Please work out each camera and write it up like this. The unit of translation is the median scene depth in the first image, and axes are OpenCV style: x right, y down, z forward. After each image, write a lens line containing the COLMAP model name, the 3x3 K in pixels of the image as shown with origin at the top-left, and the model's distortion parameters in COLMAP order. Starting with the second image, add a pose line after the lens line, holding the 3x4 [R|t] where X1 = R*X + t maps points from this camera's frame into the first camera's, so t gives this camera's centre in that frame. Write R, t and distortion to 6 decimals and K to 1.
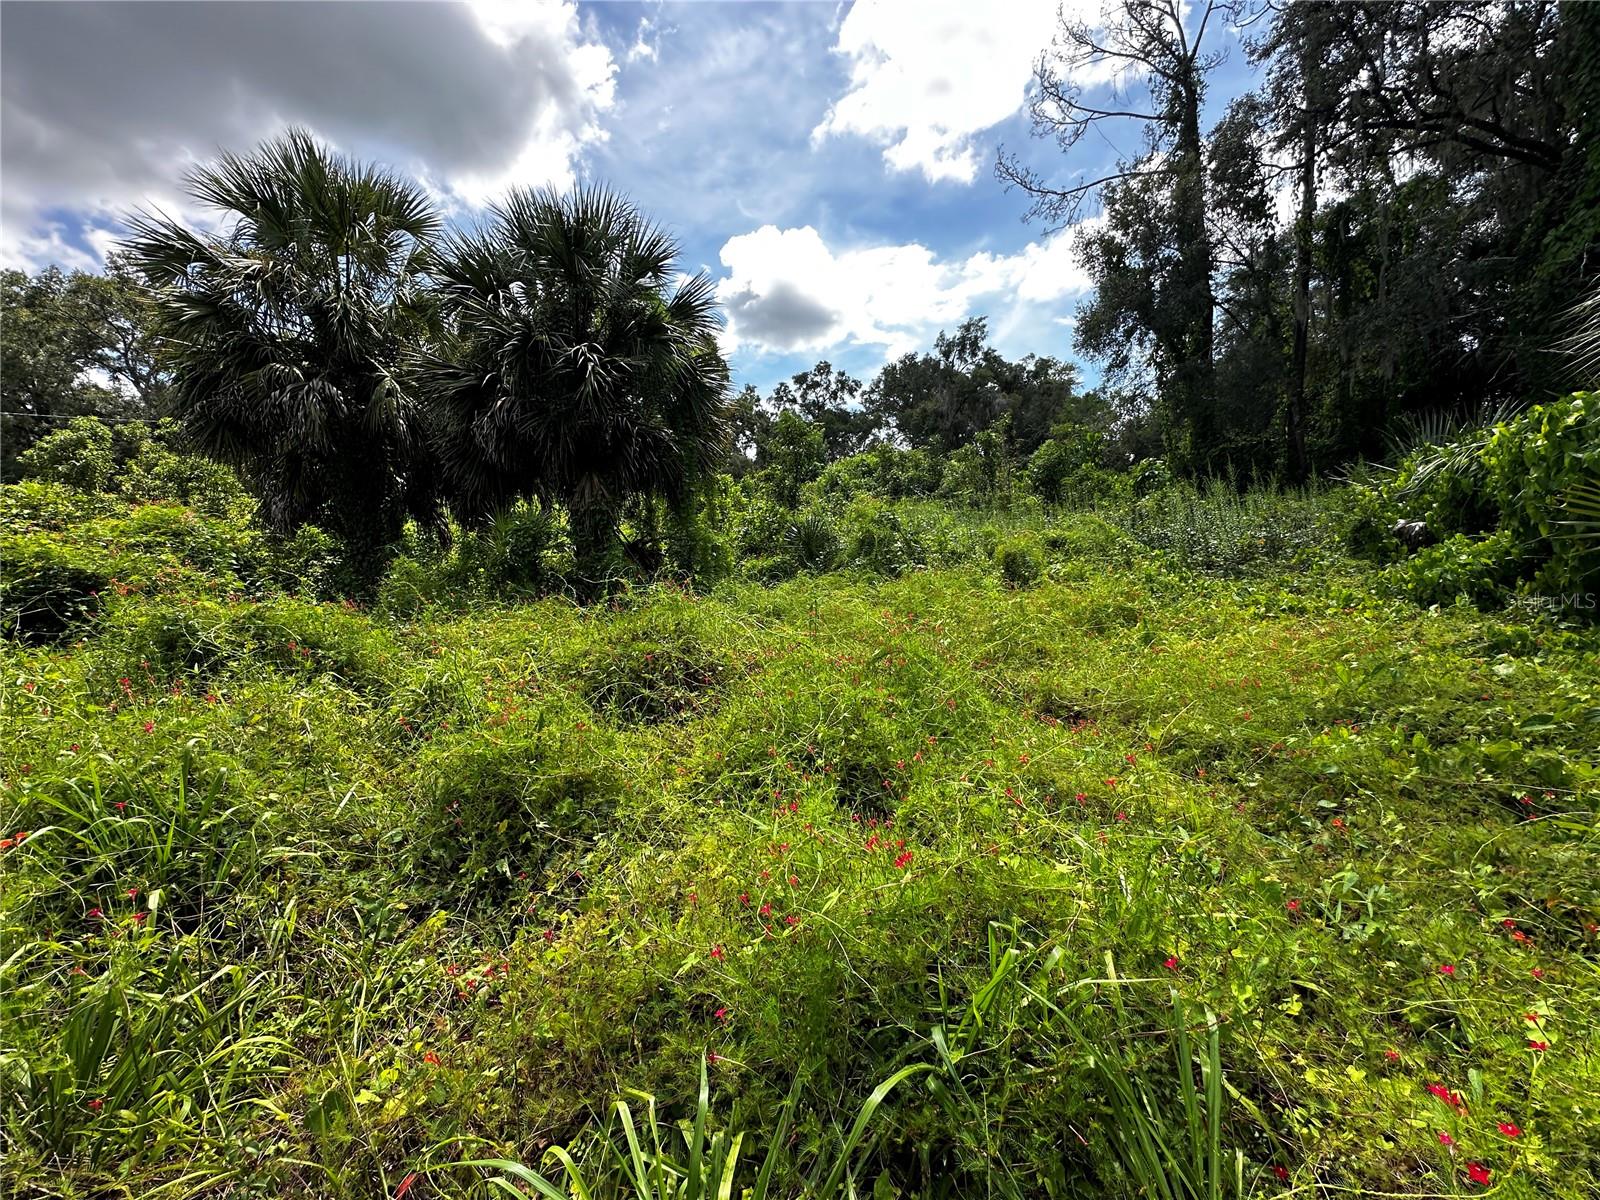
lens RADIAL K [[638.3, 0, 794.3], [0, 638.3, 592.8], [0, 0, 1]] dist [0.001202, 0.000291]
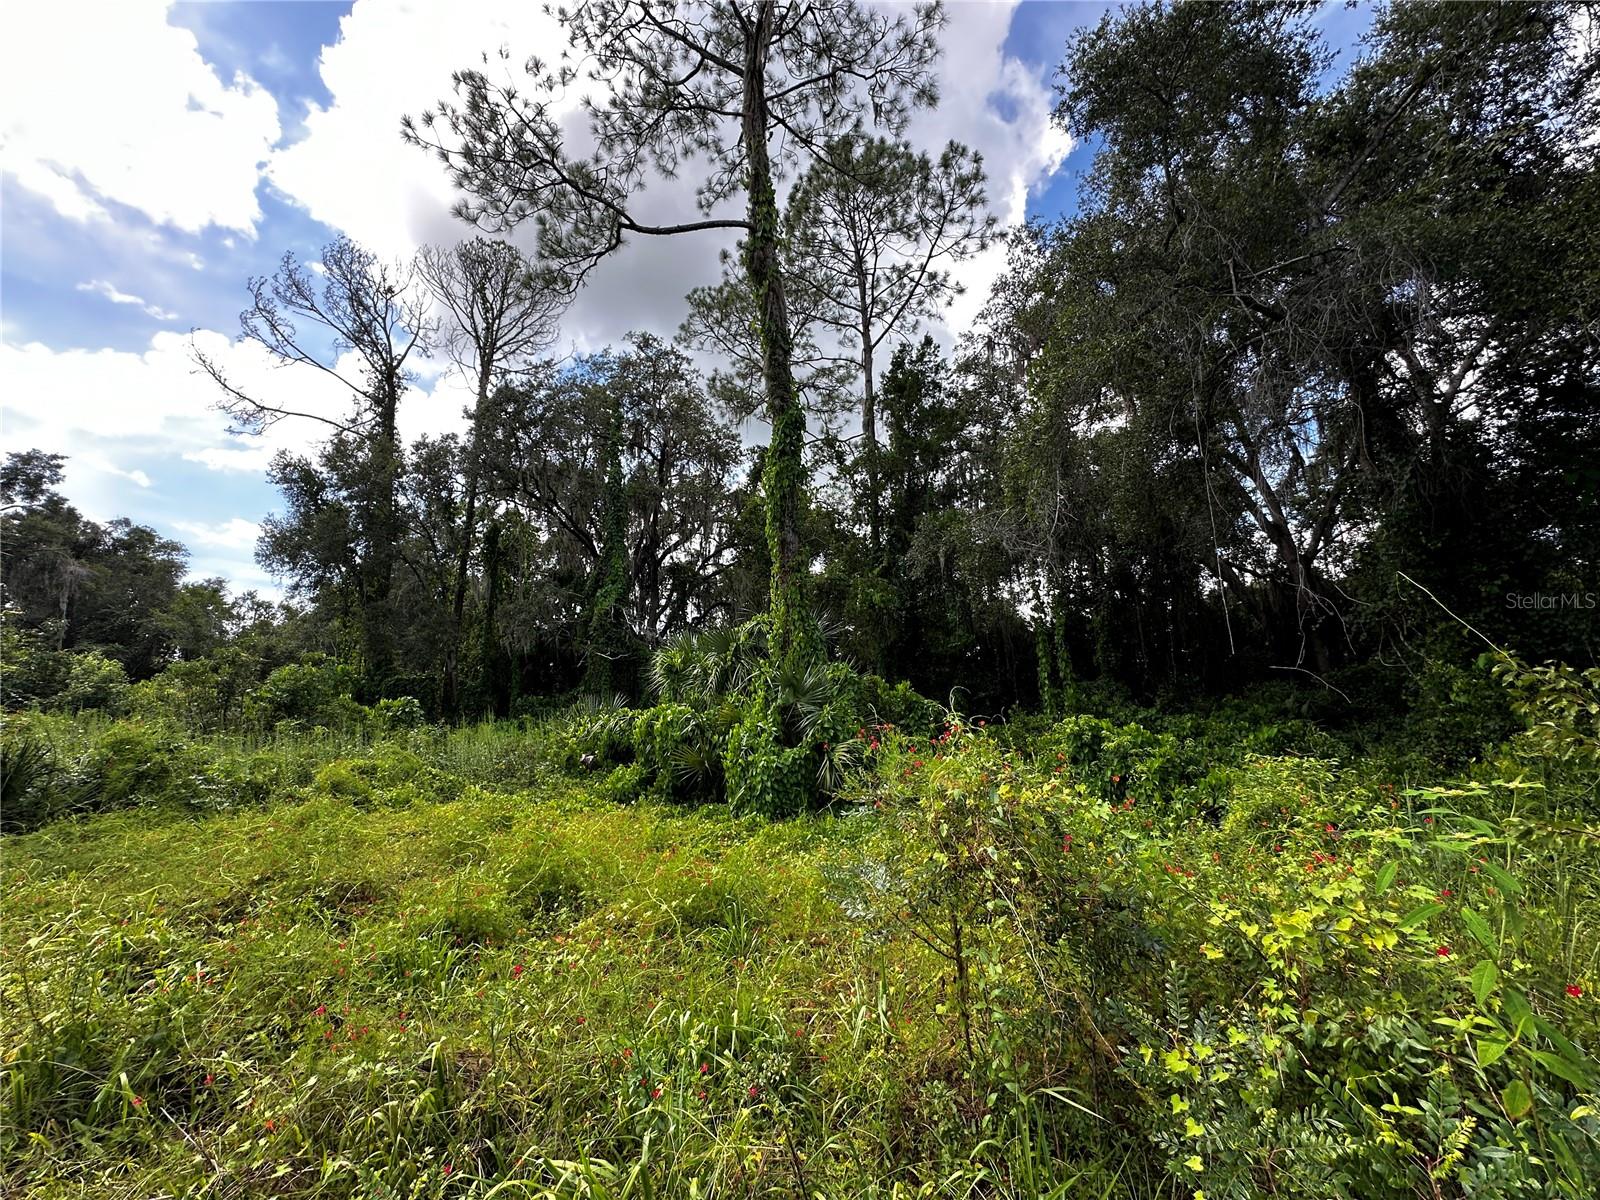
lens RADIAL K [[638.3, 0, 794.3], [0, 638.3, 592.8], [0, 0, 1]] dist [0.001202, 0.000291]
pose [[0.343357, 0.235138, 0.909294, -0.066439], [0.077196, 0.957812, -0.276834, -0.000756], [-0.936027, 0.165247, 0.310720, -0.023449]]
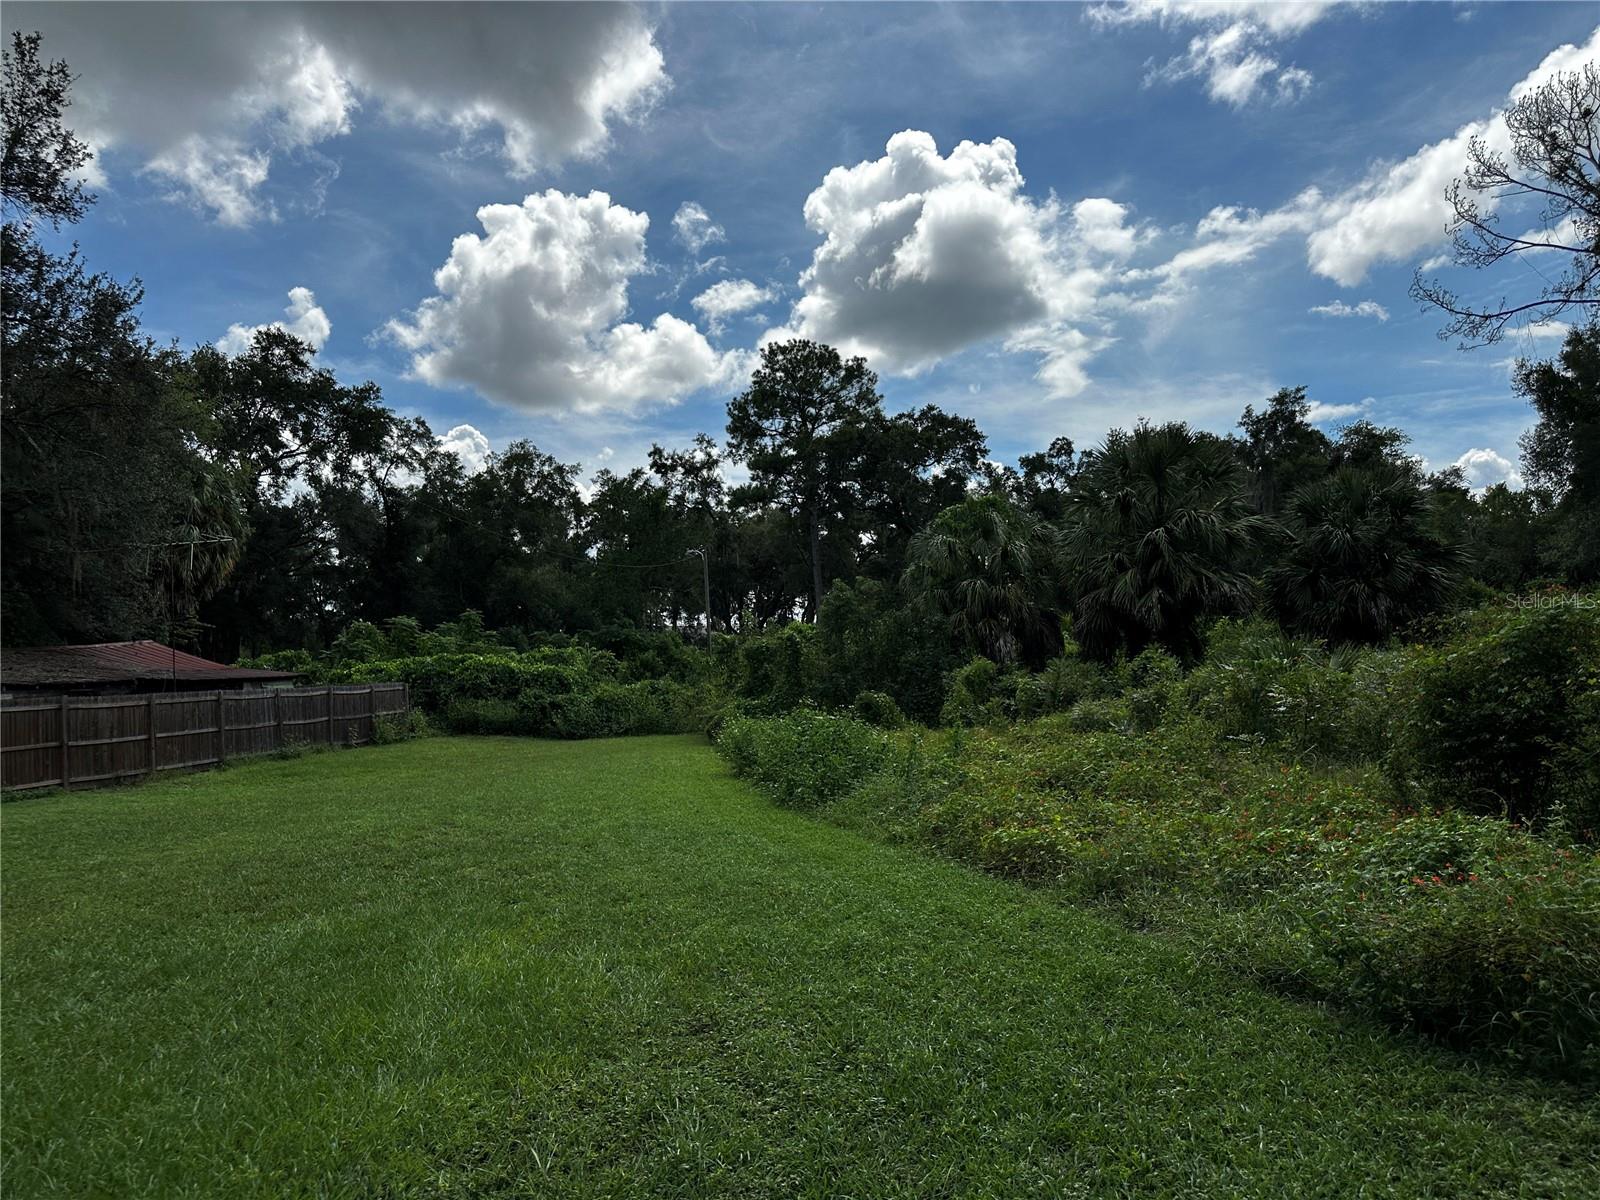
lens RADIAL K [[1130.8, 0, 791.8], [0, 1130.8, 604.0], [0, 0, 1]] dist [0.085945, -0.088944]
pose [[0.999788, 0.000678, -0.020589, -0.283012], [-0.003832, 0.988128, -0.153582, 0.034680], [0.020240, 0.153629, 0.987921, -0.319908]]
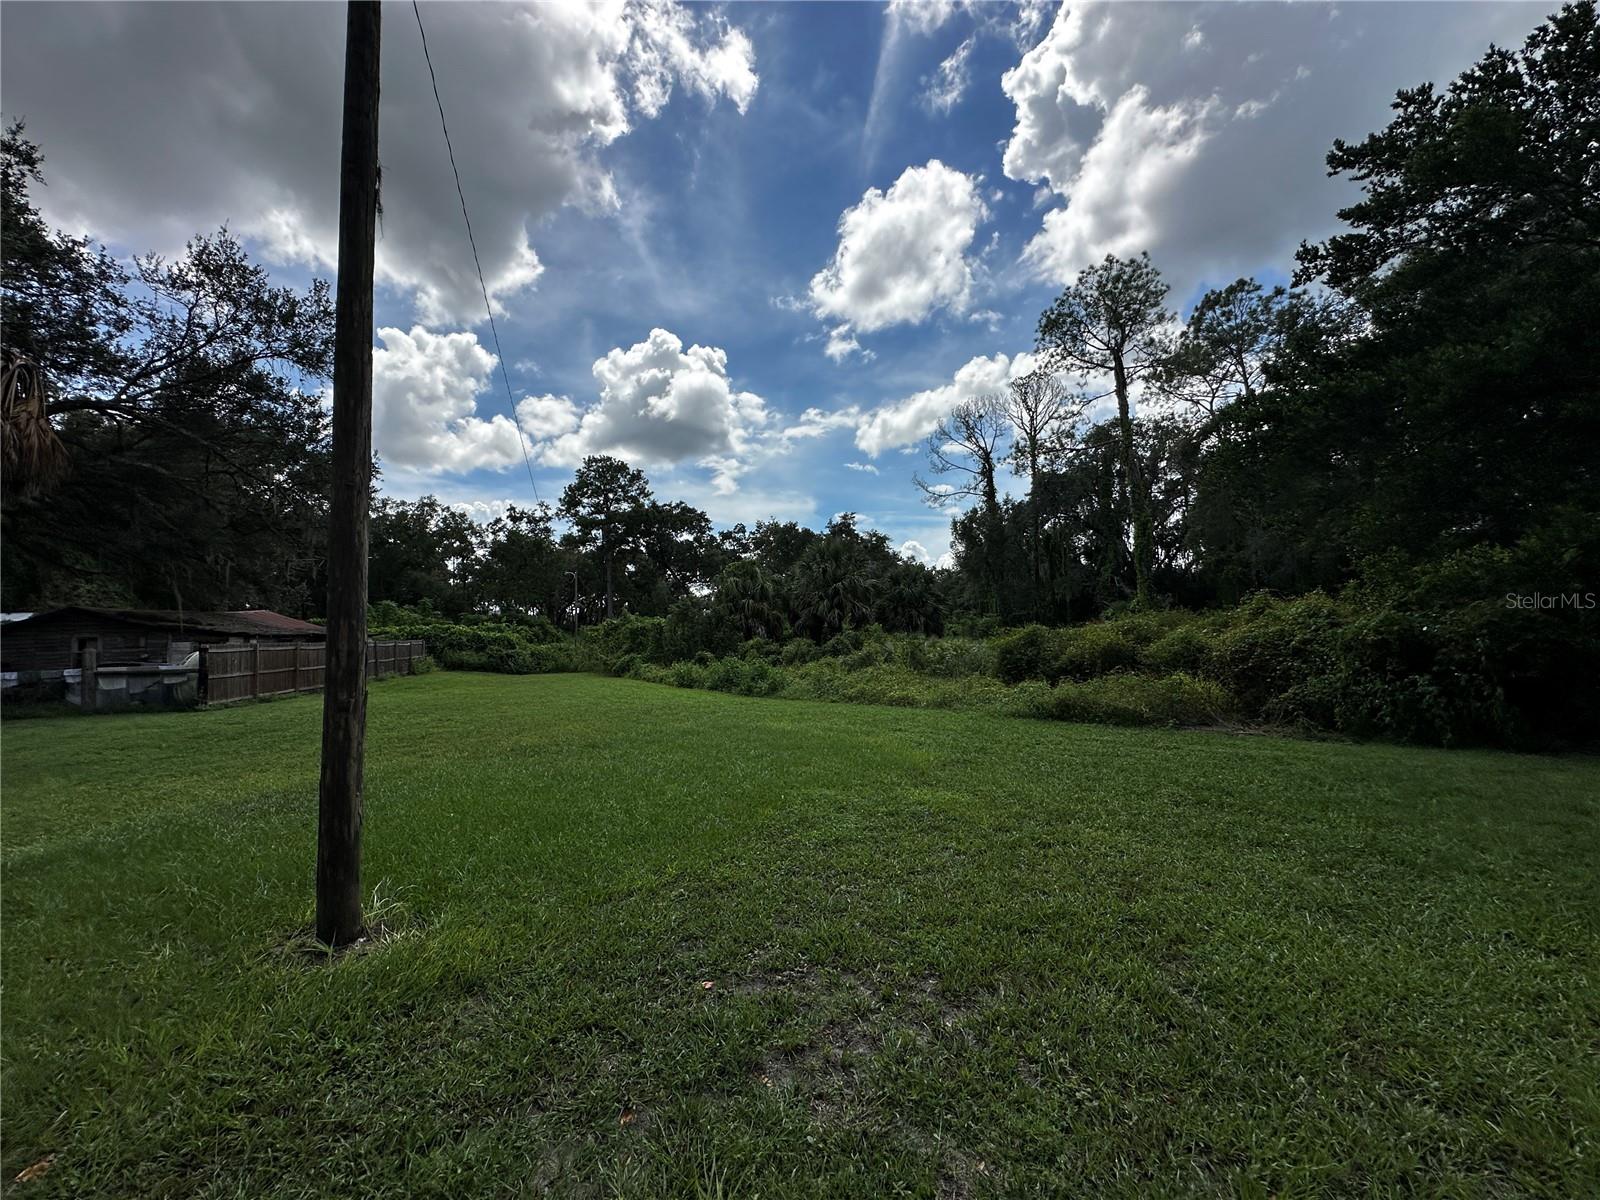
lens RADIAL K [[646.9, 0, 799.9], [0, 646.9, 597.5], [0, 0, 1]] dist [-0.000744, 0.000437]
pose [[0.933726, 0.054733, 0.353779, -0.391516], [0.005384, 0.985984, -0.166751, 0.046576], [-0.357948, 0.157604, 0.920345, -0.403011]]
